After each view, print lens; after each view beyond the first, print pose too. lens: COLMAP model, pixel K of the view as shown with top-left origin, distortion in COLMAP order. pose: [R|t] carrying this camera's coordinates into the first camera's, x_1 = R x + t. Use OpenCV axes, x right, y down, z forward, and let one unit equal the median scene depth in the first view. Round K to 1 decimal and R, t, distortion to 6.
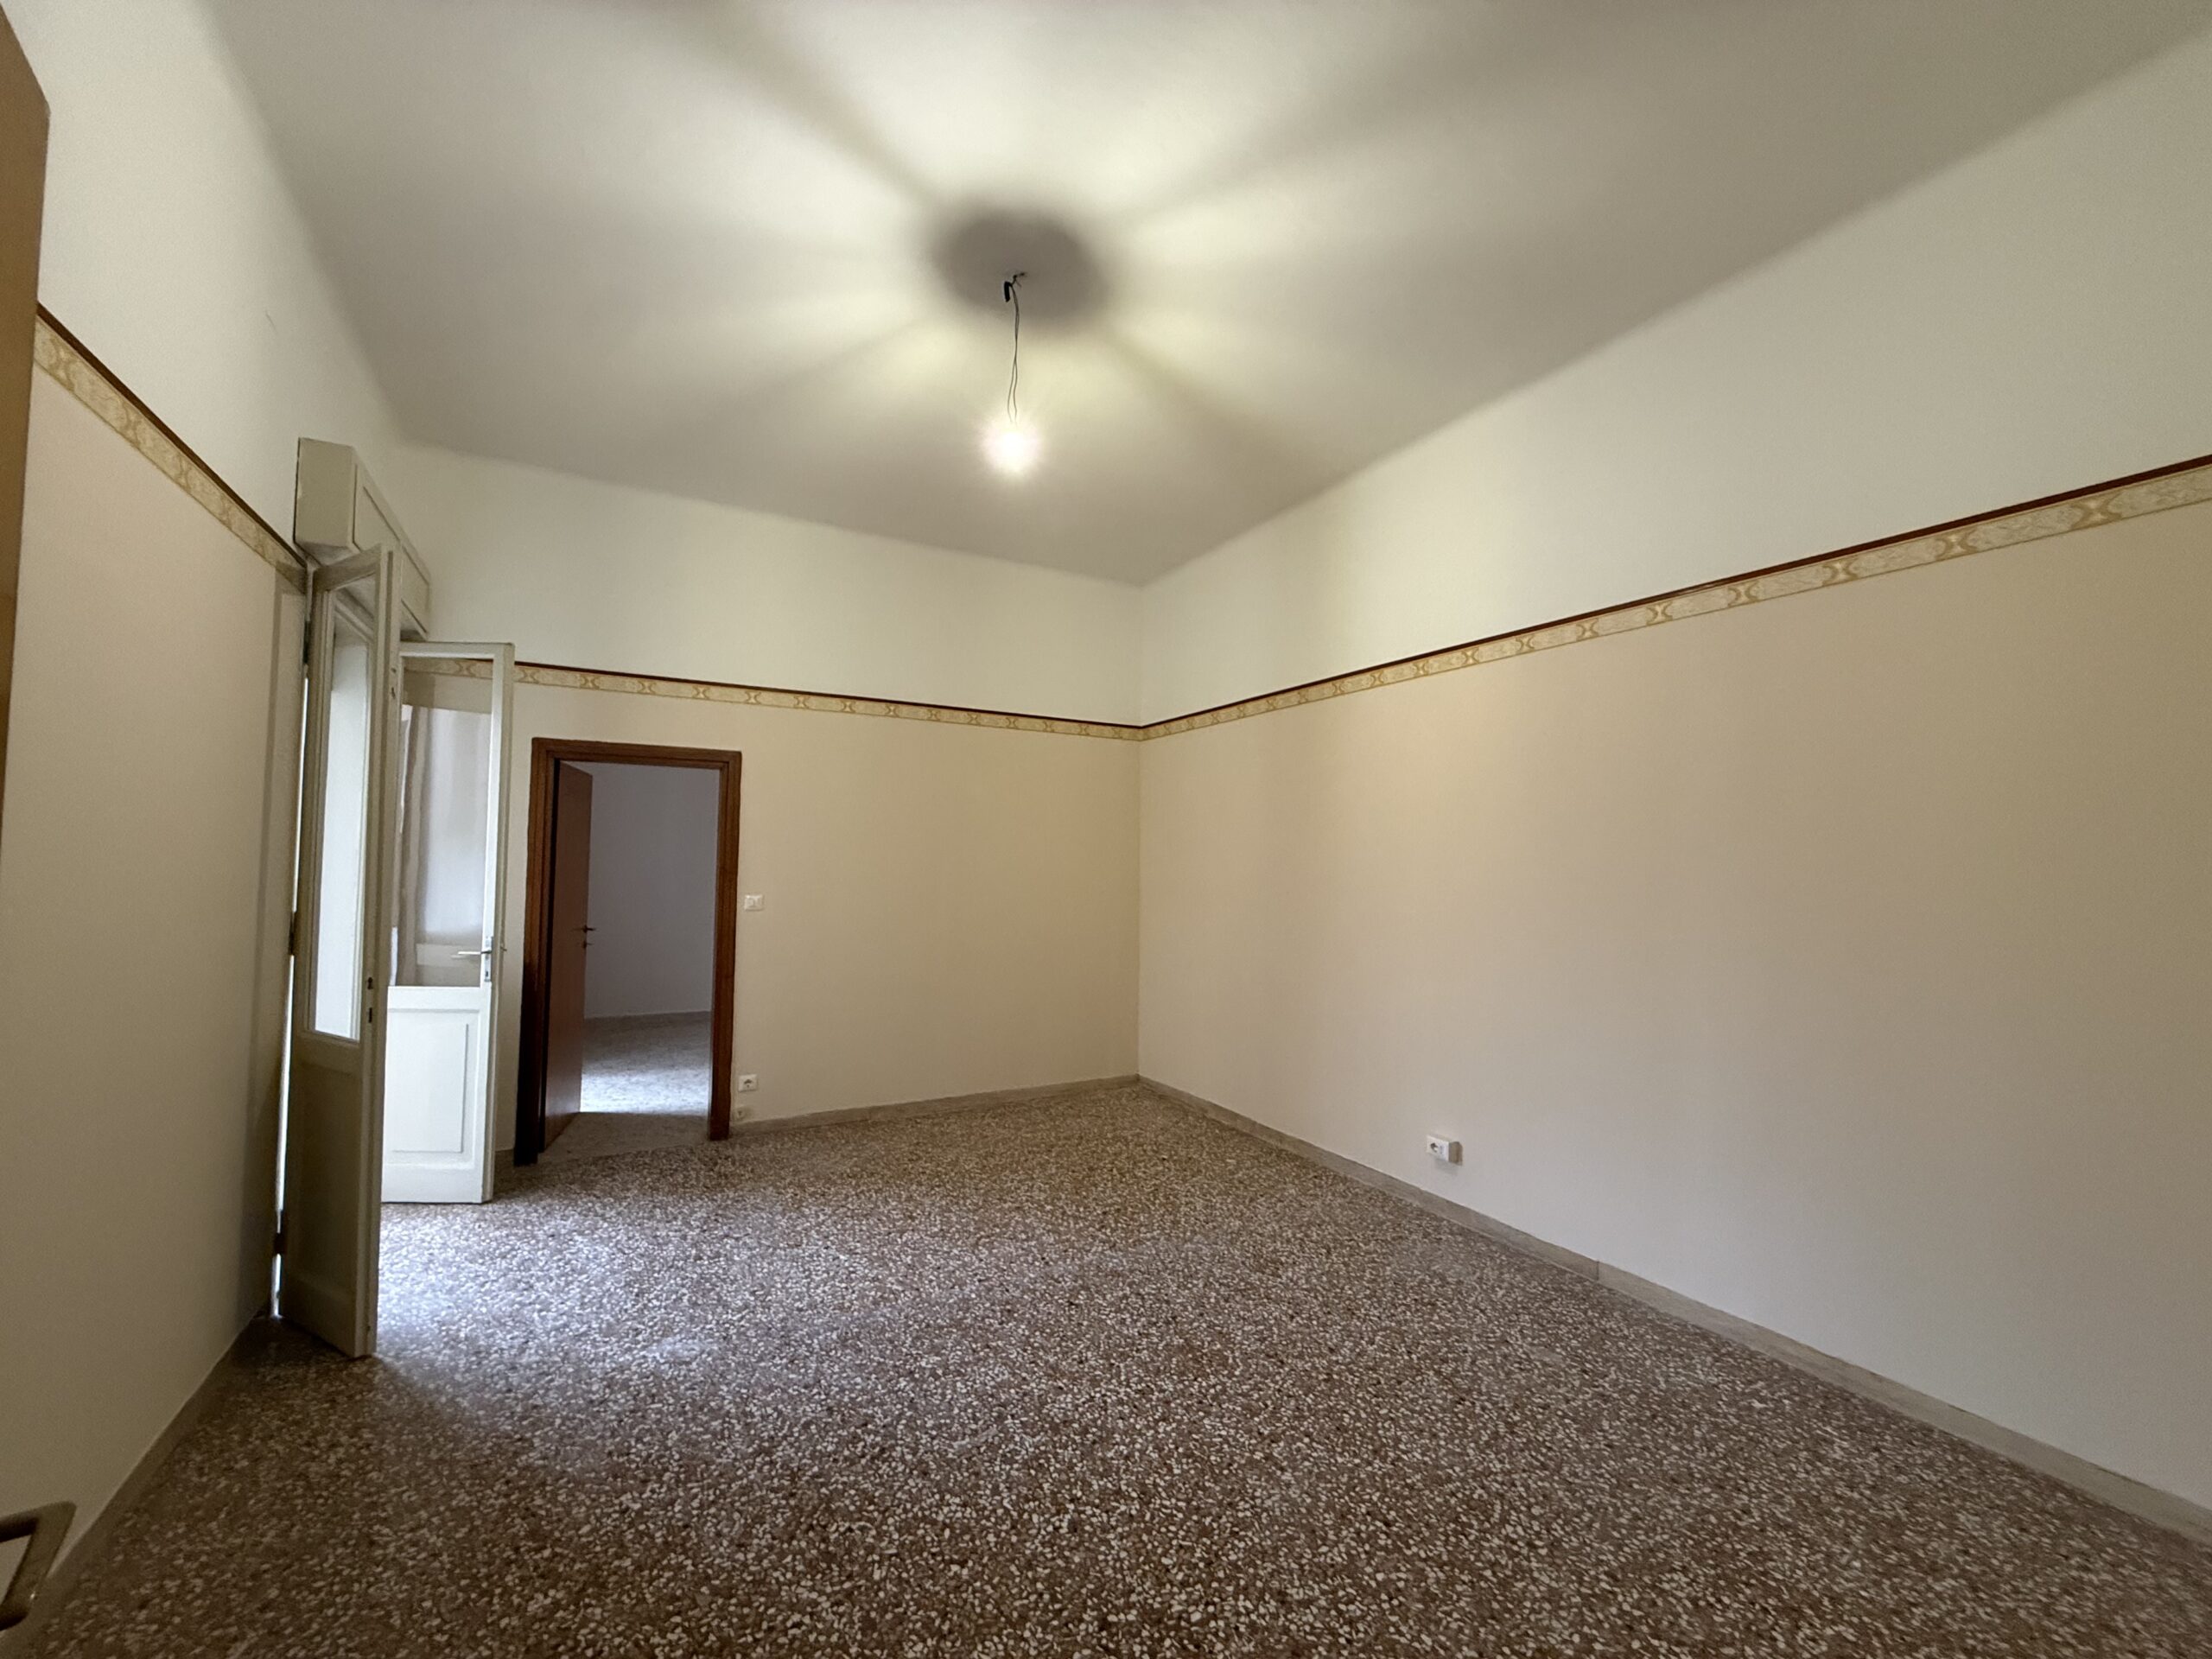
lens RADIAL K [[875.9, 0, 1102.0], [0, 875.9, 825.7], [0, 0, 1]] dist [0.000532, -0.000007]
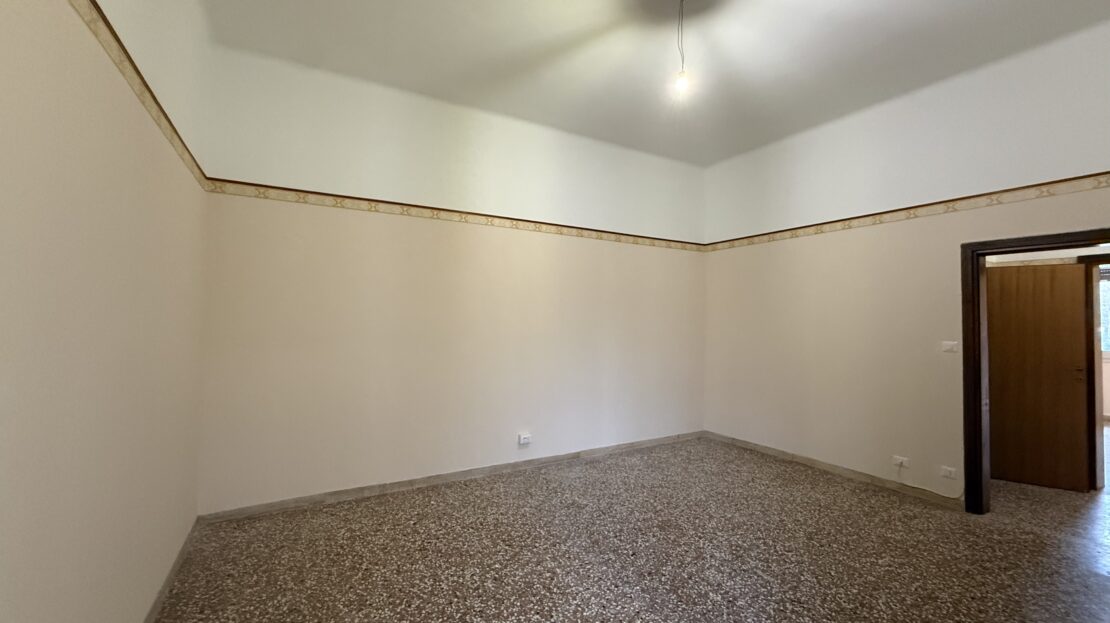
lens RADIAL K [[465.7, 0, 555.0], [0, 465.7, 311.5], [0, 0, 1]] dist [-0.002061, -0.000275]
pose [[-0.046630, 0.008023, 0.998880, -0.885045], [-0.055933, 0.998378, -0.010630, 0.066389], [-0.997345, -0.056366, -0.046105, 1.119017]]
